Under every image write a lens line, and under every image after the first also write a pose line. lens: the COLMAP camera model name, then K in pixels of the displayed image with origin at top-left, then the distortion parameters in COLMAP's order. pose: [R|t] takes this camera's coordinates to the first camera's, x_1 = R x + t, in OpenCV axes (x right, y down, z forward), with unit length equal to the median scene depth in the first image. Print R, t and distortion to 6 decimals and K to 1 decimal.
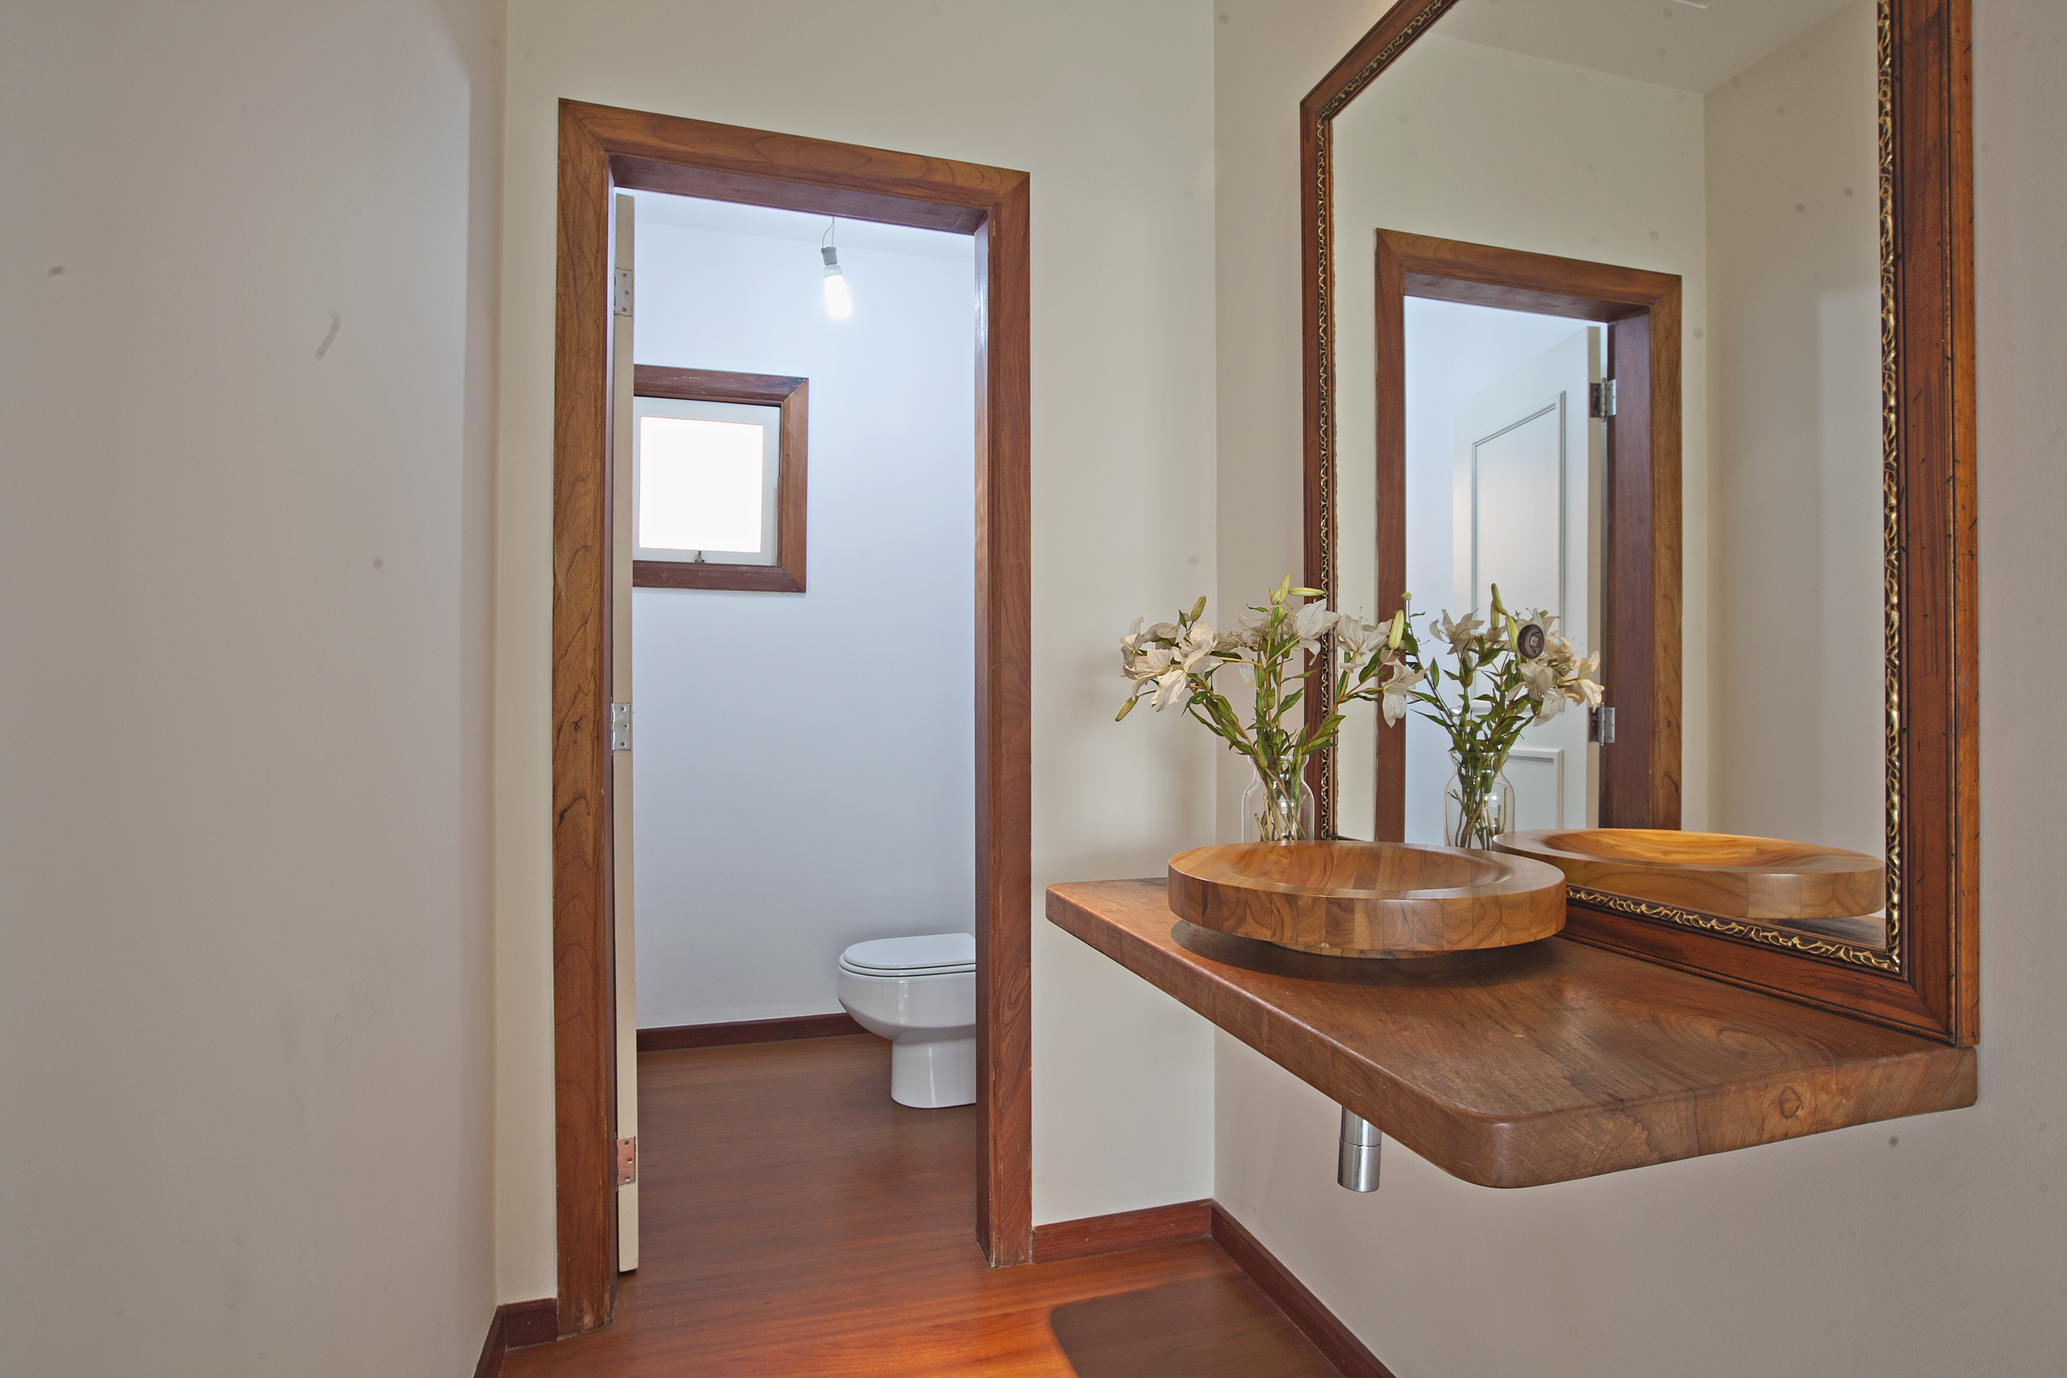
lens RADIAL K [[1065.9, 0, 1039.8], [0, 1065.9, 696.0], [0, 0, 1]] dist [-0.002282, -0.000373]
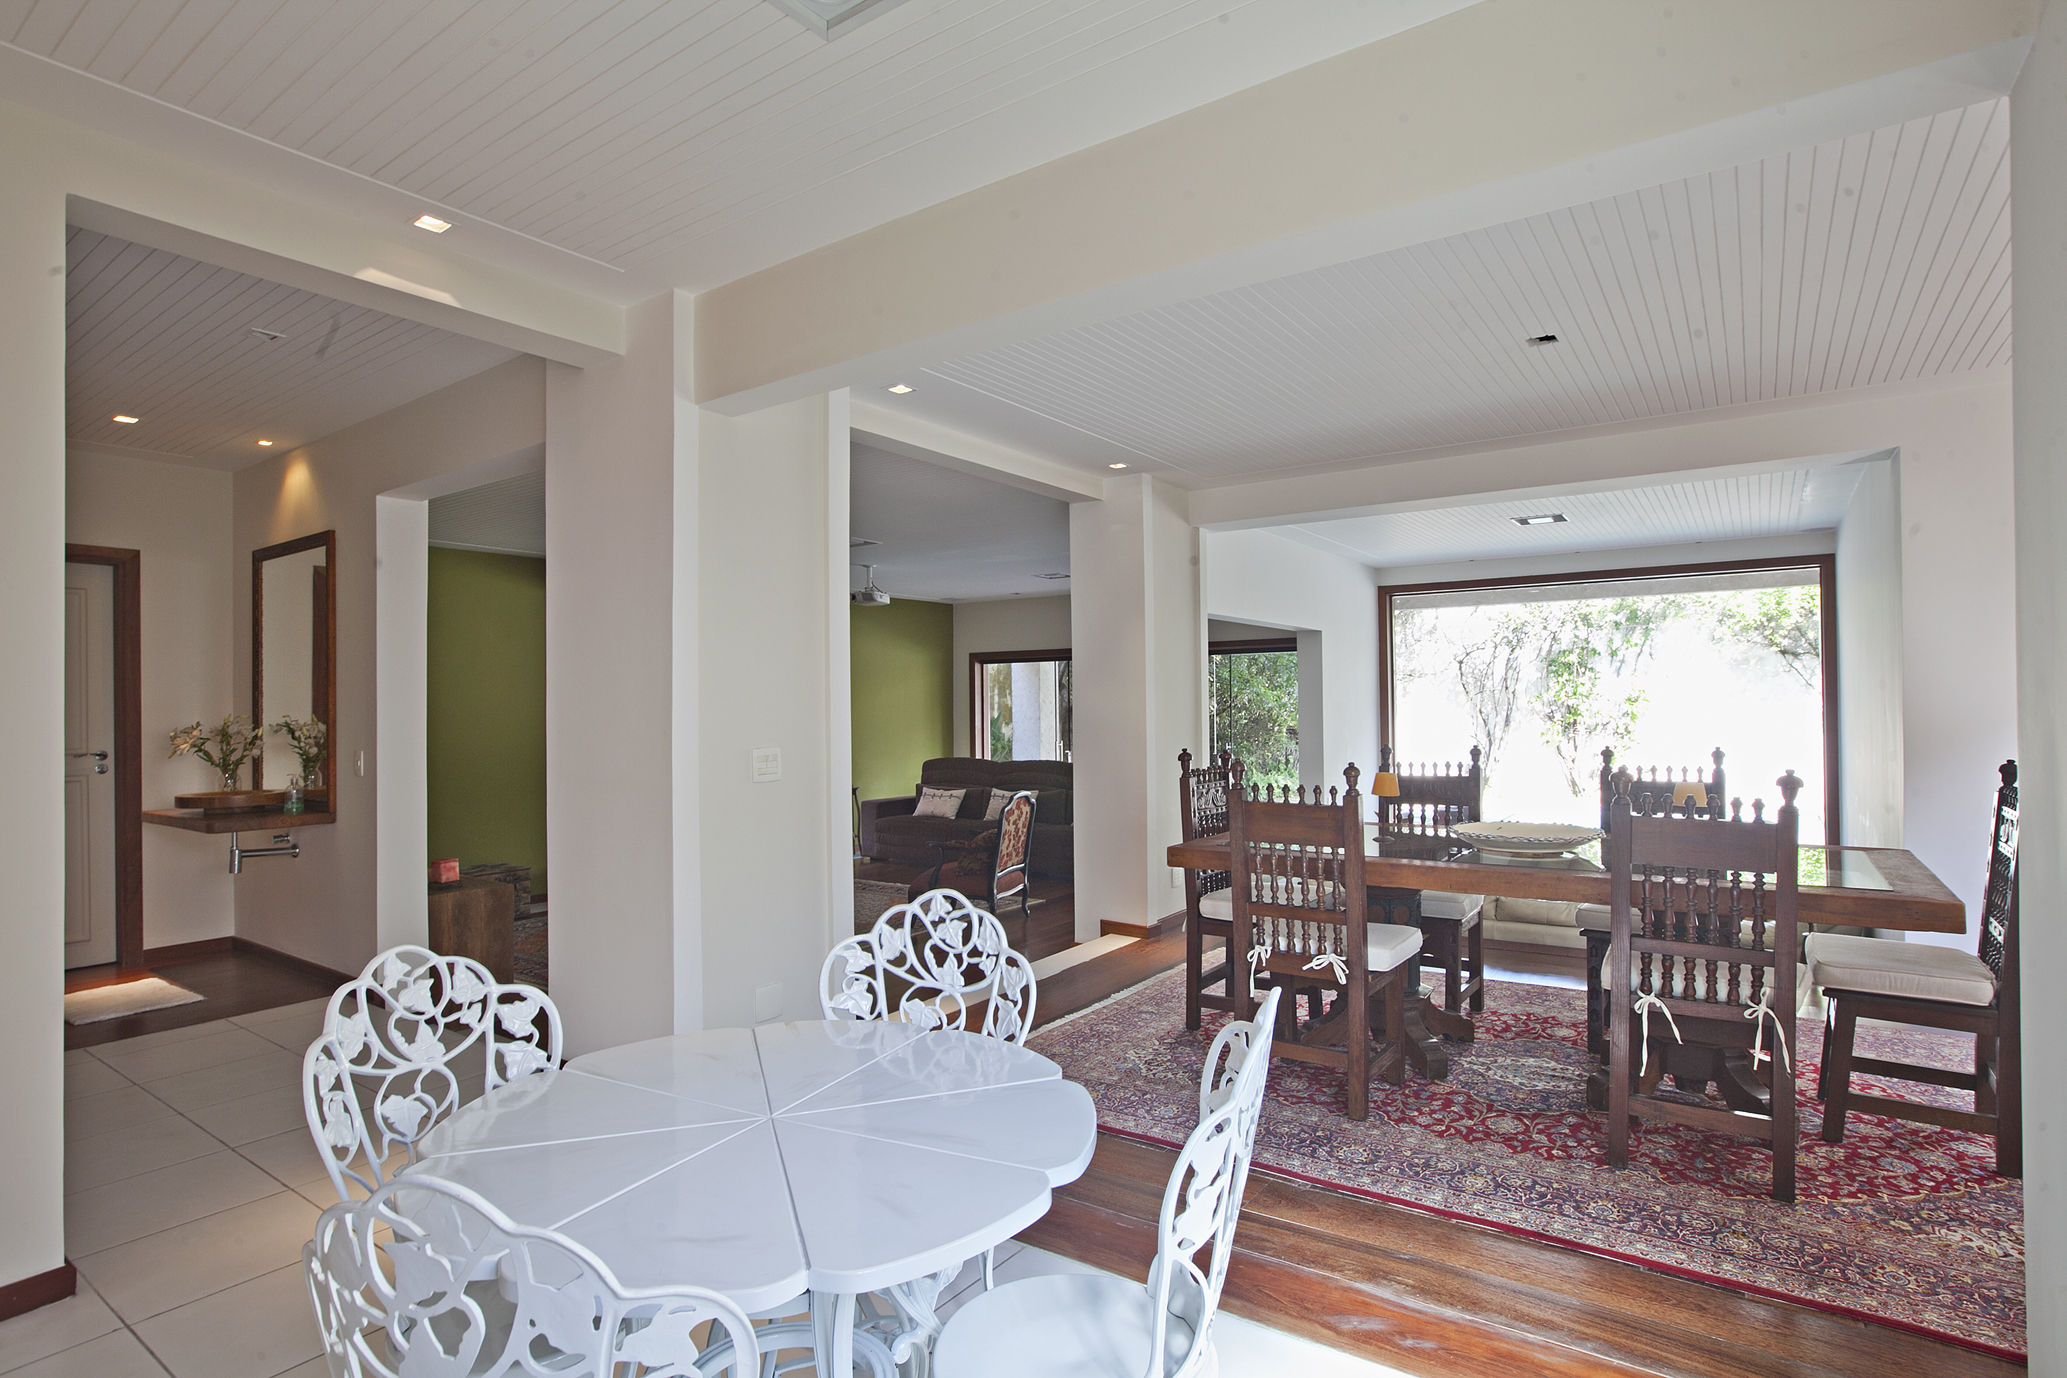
lens RADIAL K [[1065.9, 0, 1039.8], [0, 1065.9, 696.0], [0, 0, 1]] dist [-0.002282, -0.000373]
pose [[0.783984, -0.003699, 0.620771, 0.105959], [0.003306, 0.999993, 0.001784, -0.129104], [-0.620773, 0.000654, 0.783990, -2.578404]]
